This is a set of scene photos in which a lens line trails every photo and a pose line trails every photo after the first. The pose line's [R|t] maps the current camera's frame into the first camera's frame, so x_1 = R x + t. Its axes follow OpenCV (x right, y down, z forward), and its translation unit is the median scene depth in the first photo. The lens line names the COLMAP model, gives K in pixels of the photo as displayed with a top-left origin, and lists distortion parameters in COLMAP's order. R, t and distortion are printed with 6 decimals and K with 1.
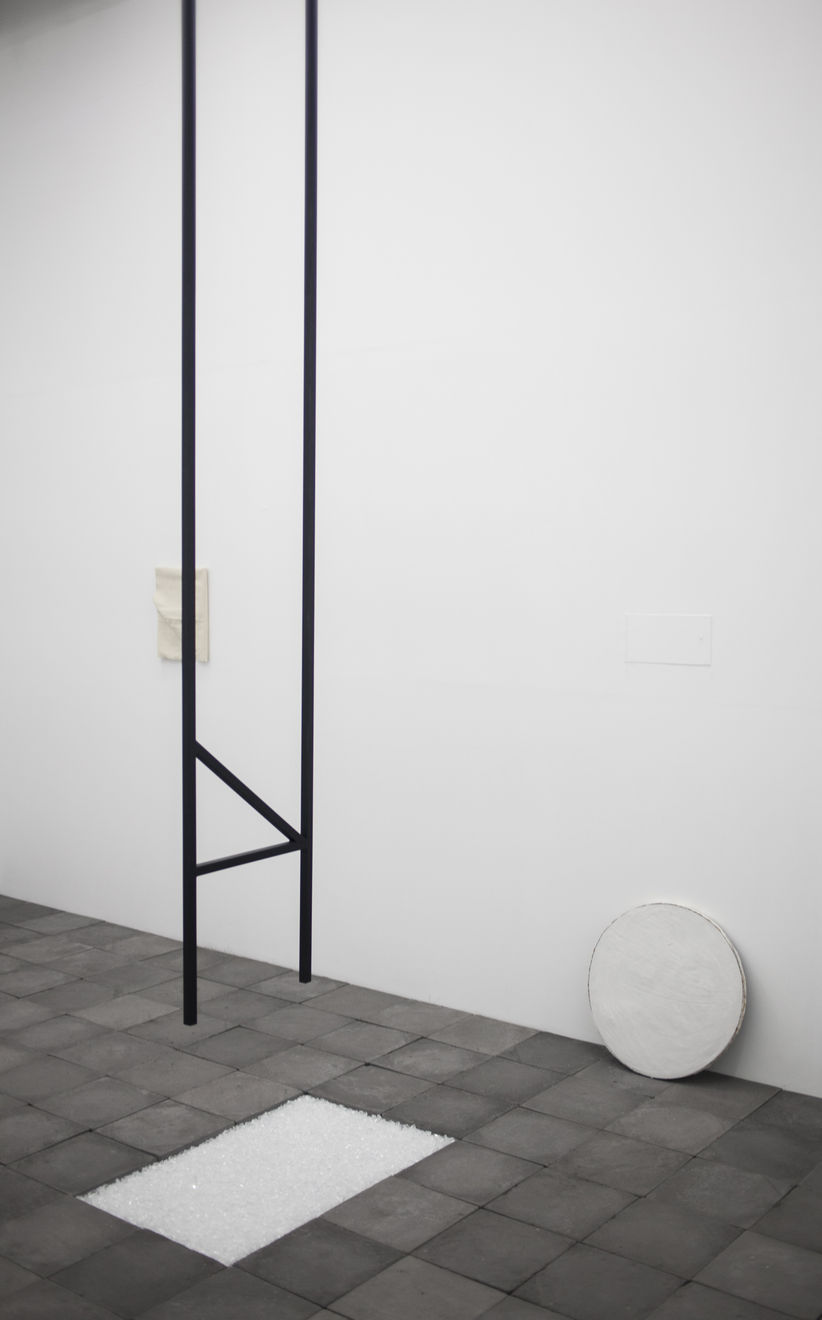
lens RADIAL K [[1351.9, 0, 427.1], [0, 1351.9, 689.8], [0, 0, 1]] dist [-0.066021, 0.023916]
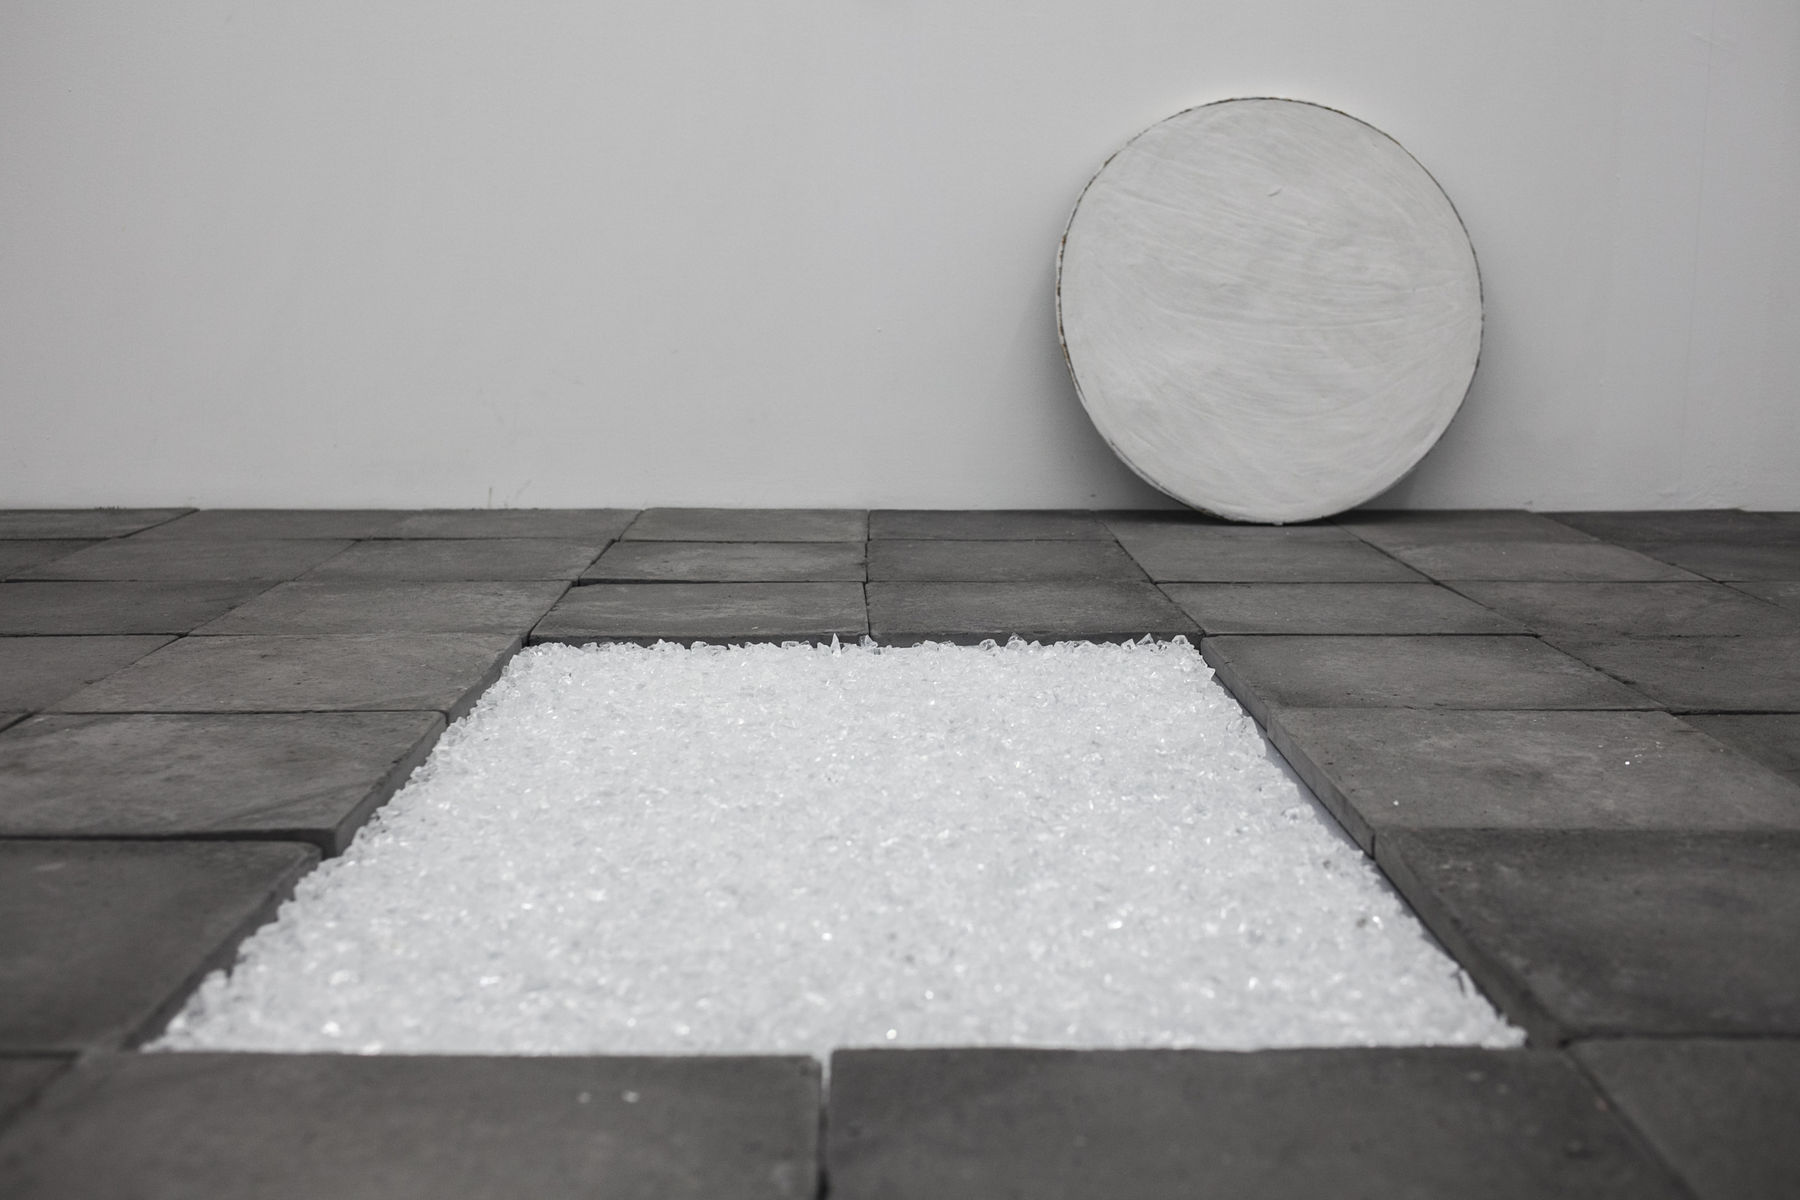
lens RADIAL K [[1915.5, 0, 900.0], [0, 1915.5, 600.0], [0, 0, 1]] dist [-0.094521, 0.165492]
pose [[0.777335, -0.096169, 0.621692, -0.295264], [0.052612, 0.994722, 0.088090, 0.277814], [-0.626883, -0.035768, 0.778292, 0.684323]]
